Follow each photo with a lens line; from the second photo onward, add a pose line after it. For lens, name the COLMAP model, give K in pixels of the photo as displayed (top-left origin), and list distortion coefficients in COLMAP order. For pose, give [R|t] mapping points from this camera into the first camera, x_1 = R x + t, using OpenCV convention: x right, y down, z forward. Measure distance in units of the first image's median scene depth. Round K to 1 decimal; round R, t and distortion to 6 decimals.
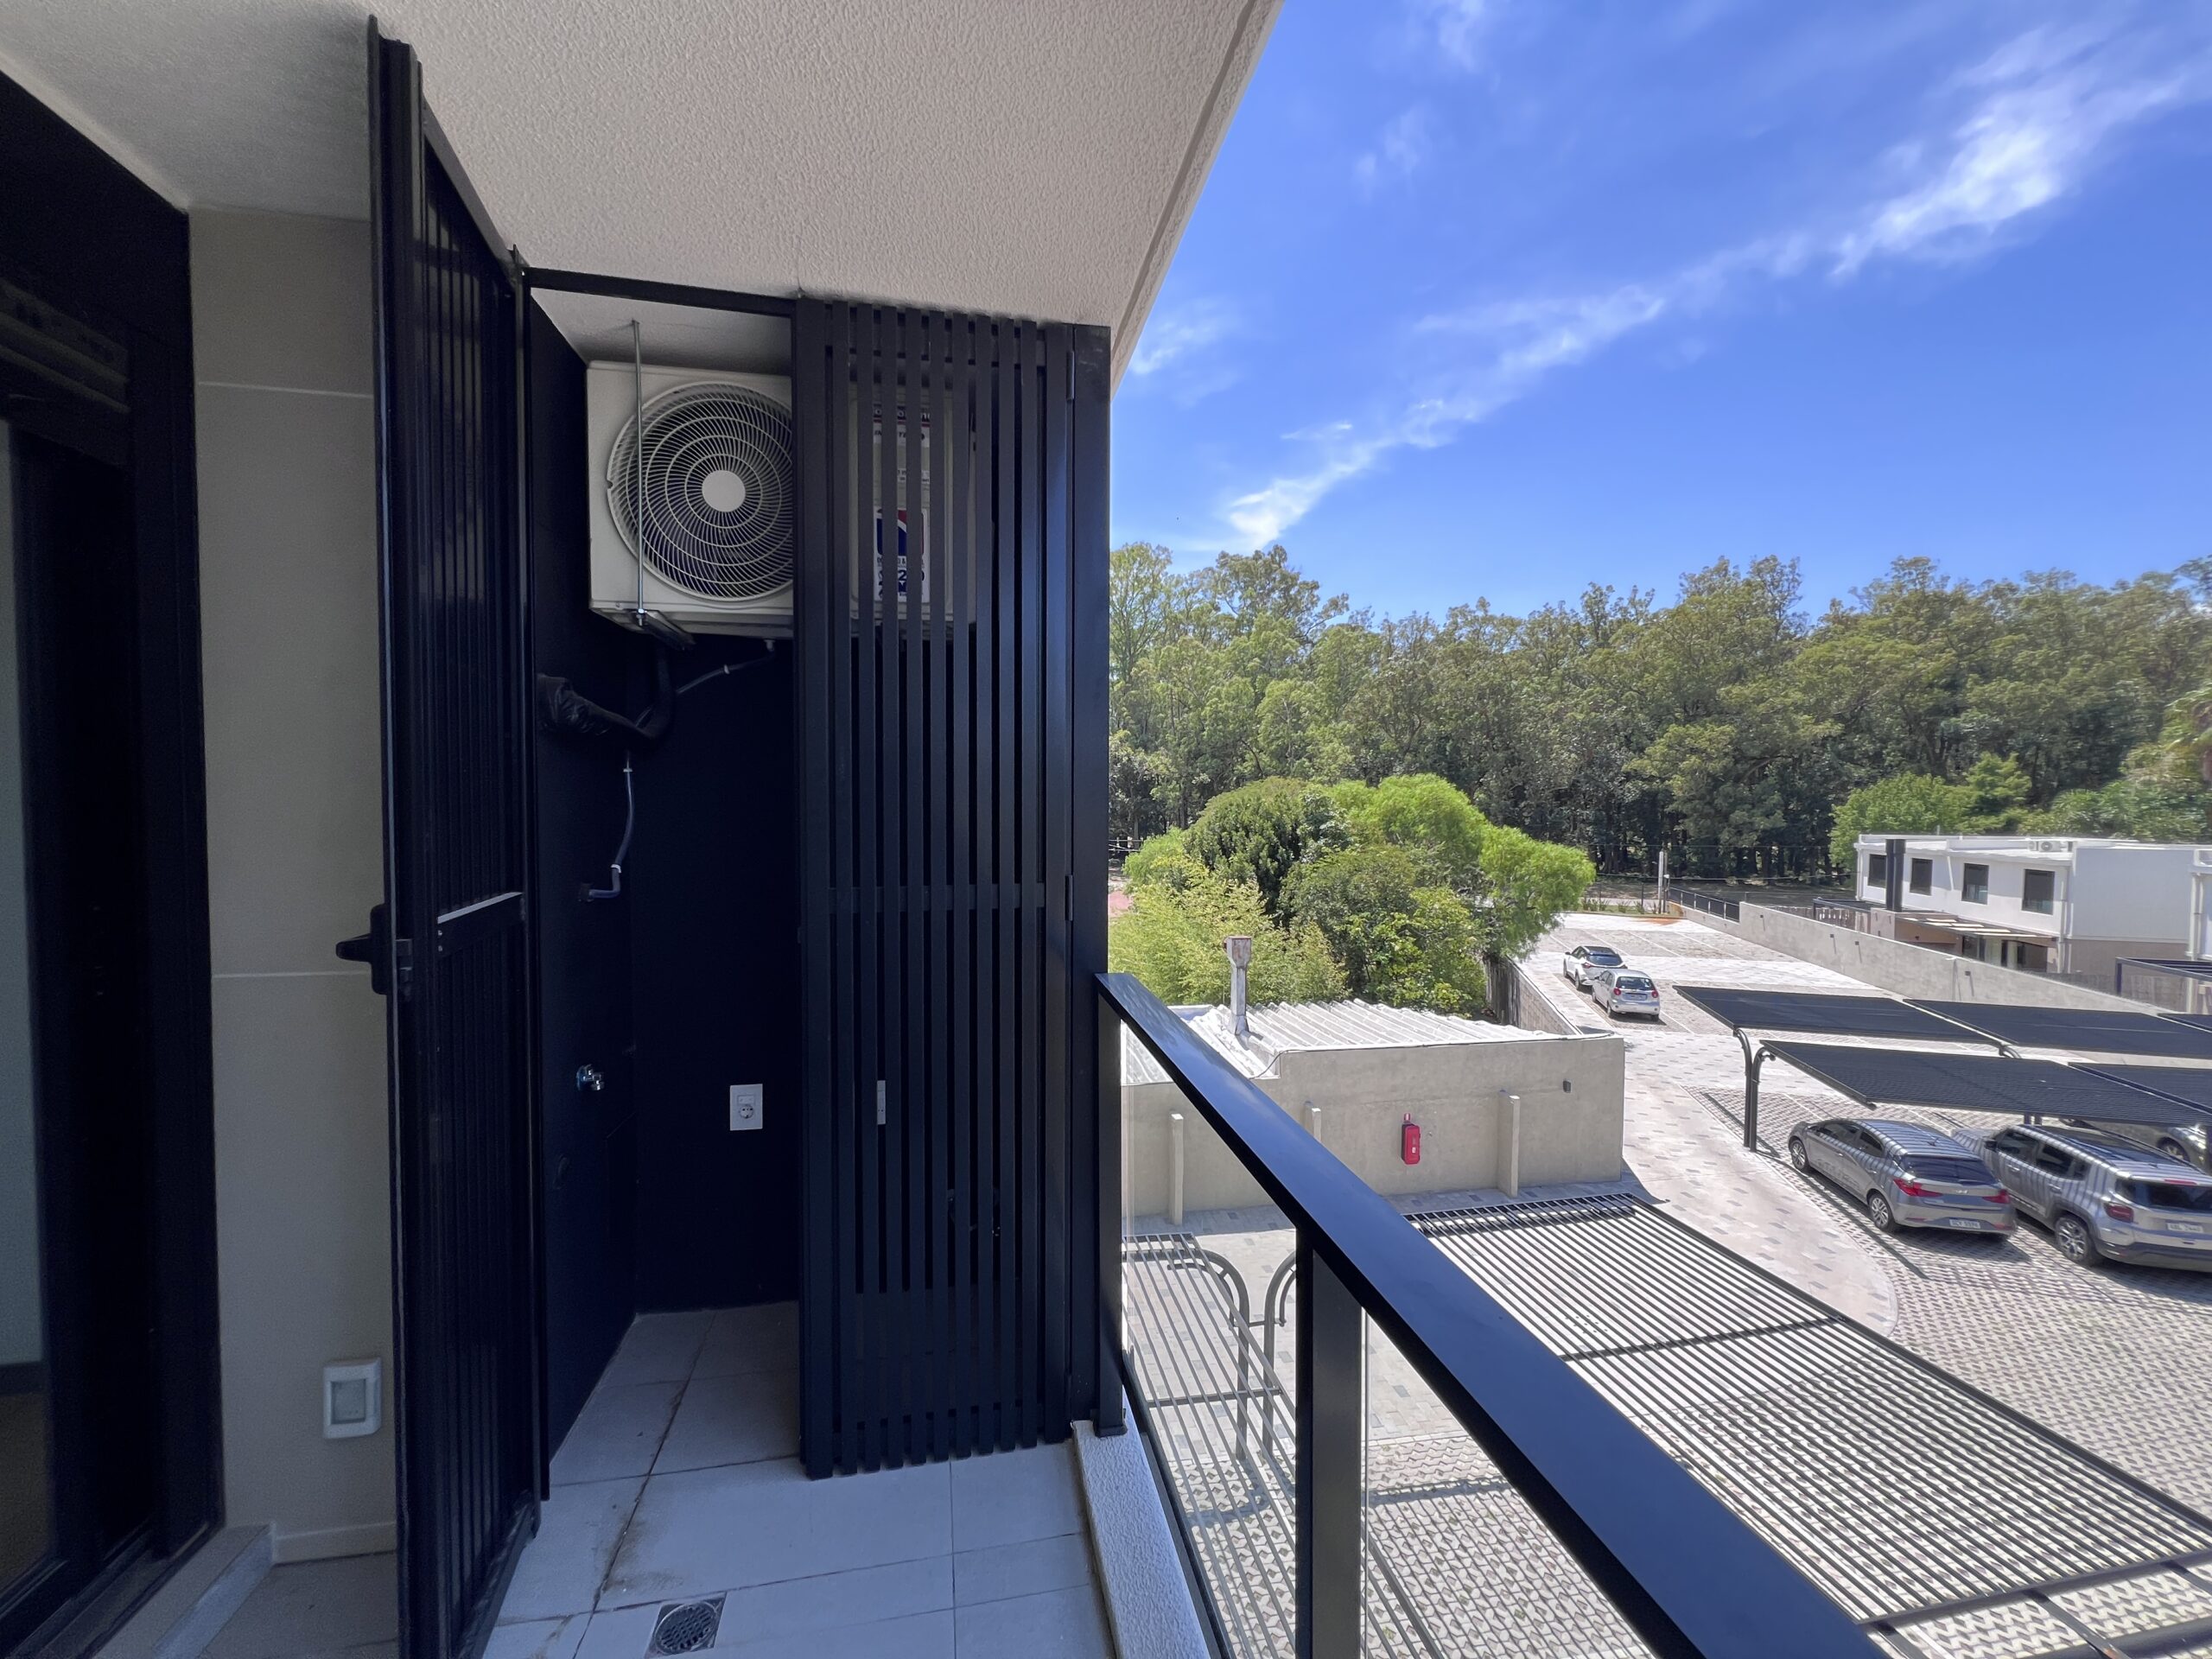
lens RADIAL K [[885.0, 0, 1107.0], [0, 885.0, 825.0], [0, 0, 1]] dist [0.000169, 0.000061]
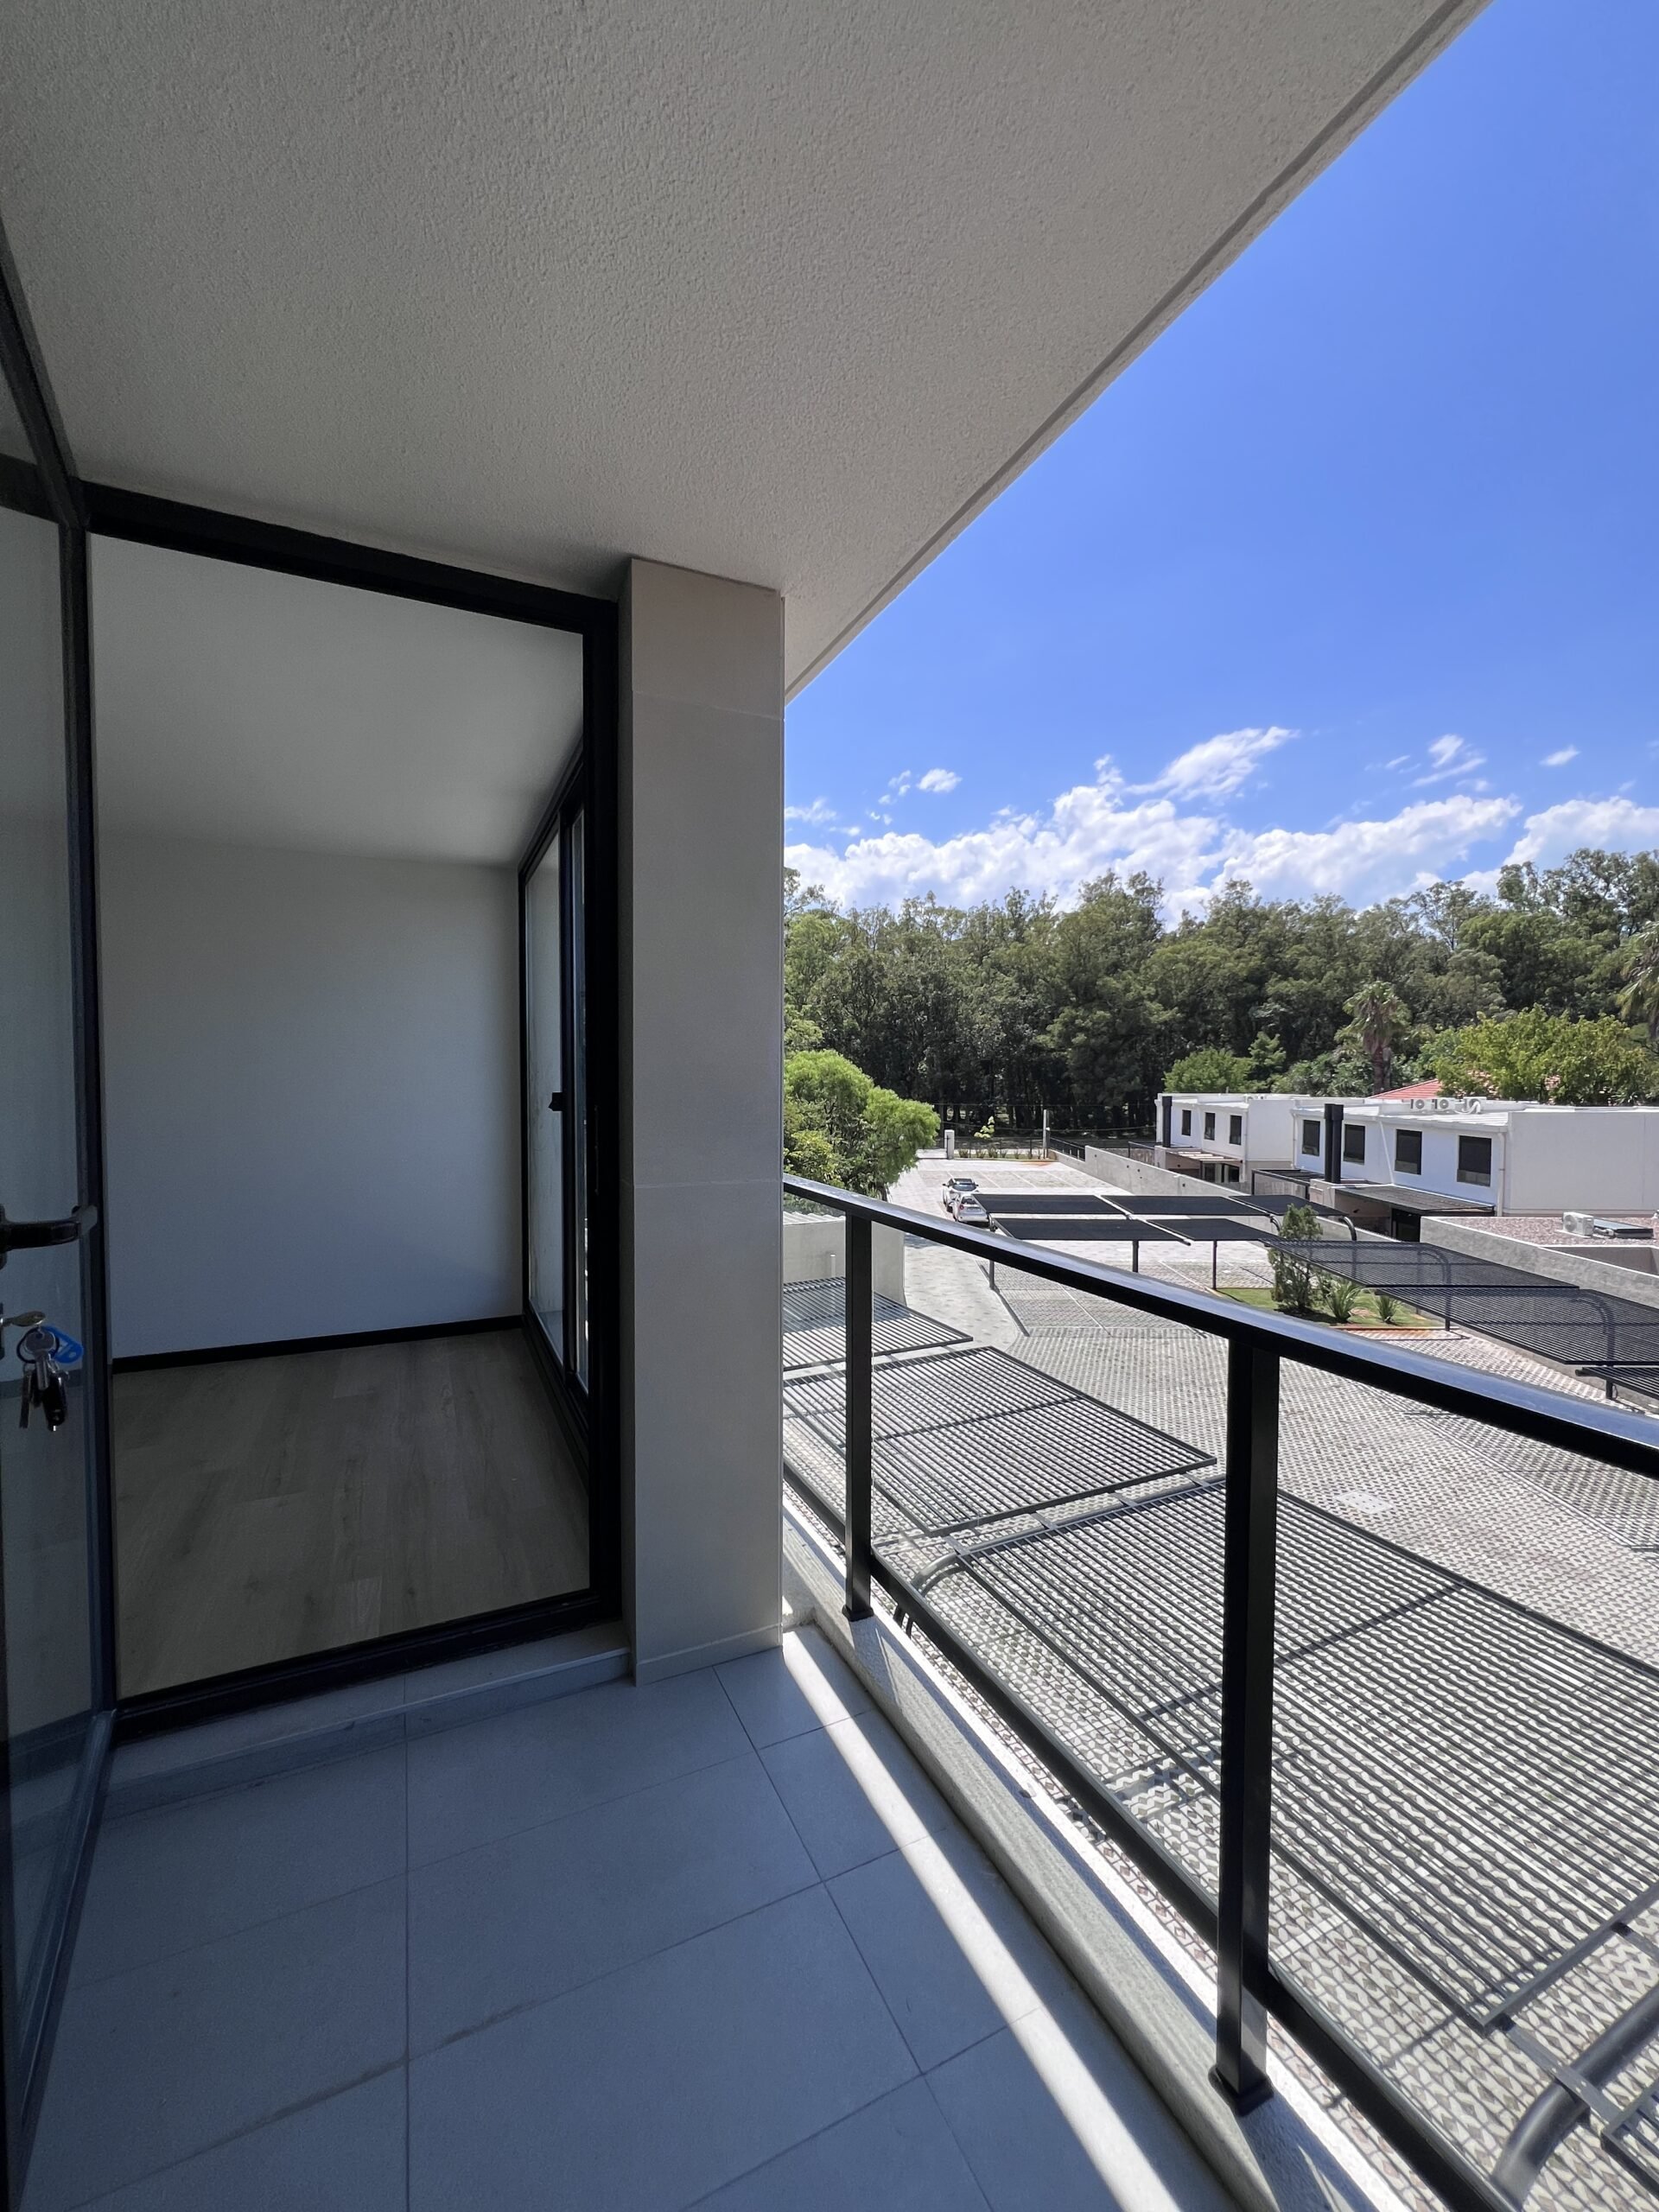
lens RADIAL K [[885.0, 0, 824.0], [0, 885.0, 1108.5], [0, 0, 1]] dist [0.000169, 0.000061]
pose [[0.970382, -0.013129, 0.241221, 0.014335], [0.009469, 0.999822, 0.016325, 0.003631], [-0.241392, -0.013557, 0.970333, -0.124439]]
